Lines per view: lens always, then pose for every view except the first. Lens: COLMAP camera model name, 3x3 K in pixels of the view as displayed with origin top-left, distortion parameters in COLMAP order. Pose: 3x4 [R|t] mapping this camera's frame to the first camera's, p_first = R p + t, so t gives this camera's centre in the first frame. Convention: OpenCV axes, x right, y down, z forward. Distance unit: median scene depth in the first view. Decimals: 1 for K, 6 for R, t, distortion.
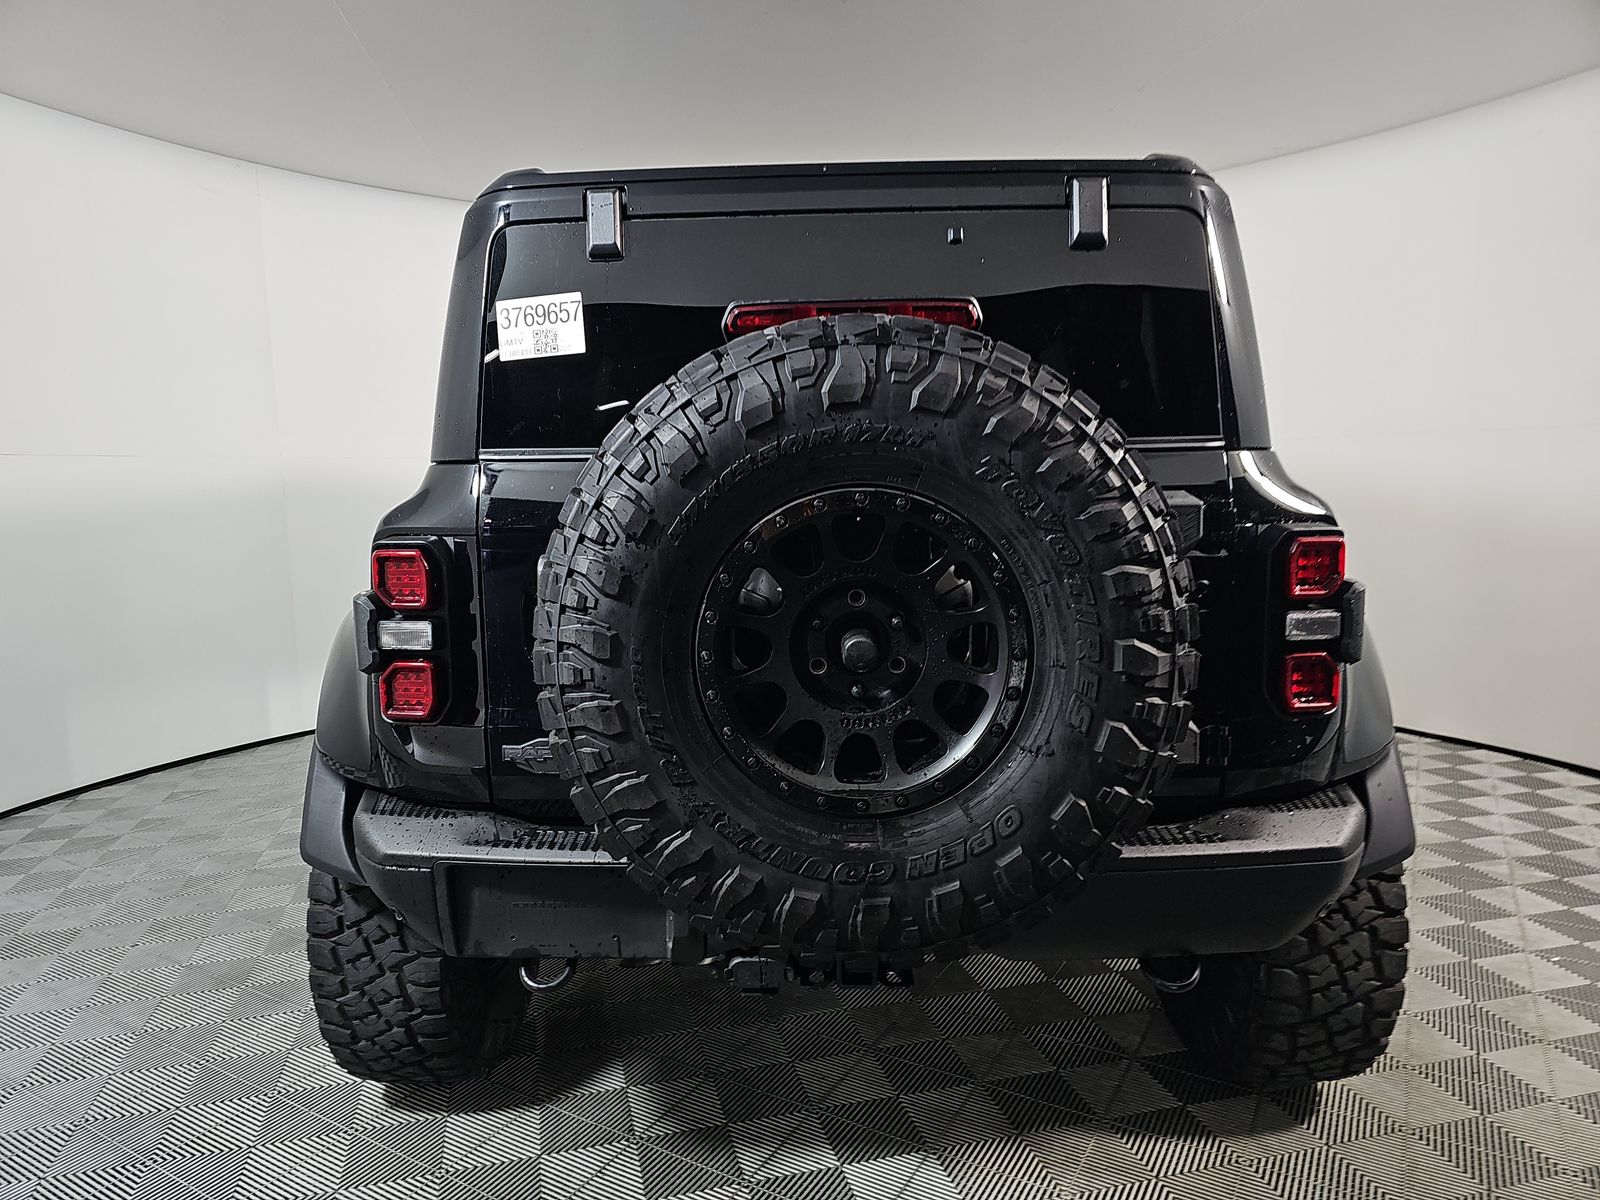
lens RADIAL K [[1047.3, 0, 801.1], [0, 1047.3, 590.7], [0, 0, 1]] dist [0.038482, -0.006791]
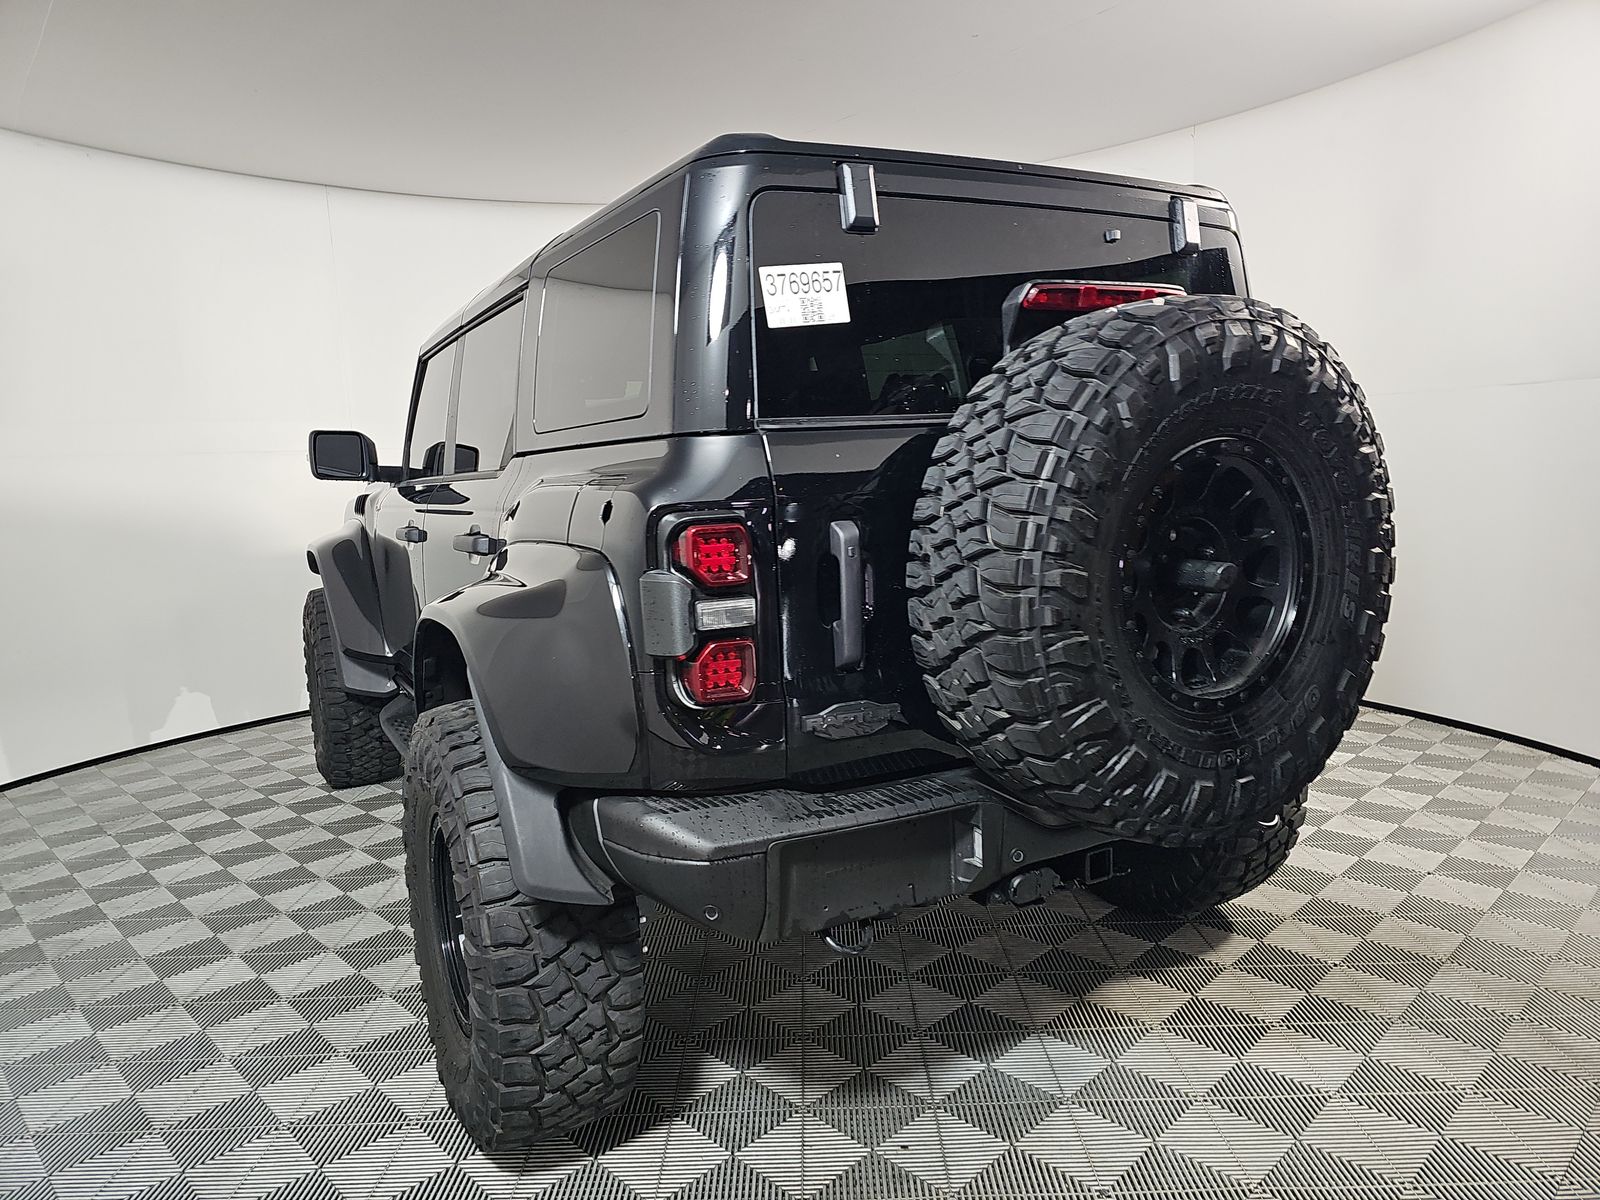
lens RADIAL K [[1047.3, 0, 735.5], [0, 1047.3, 572.3], [0, 0, 1]] dist [0.038482, -0.006791]
pose [[0.869987, -0.077423, 0.486959, -0.814567], [0.085647, 0.996311, 0.005391, 0.001104], [-0.485580, 0.037016, 0.873408, 0.169144]]
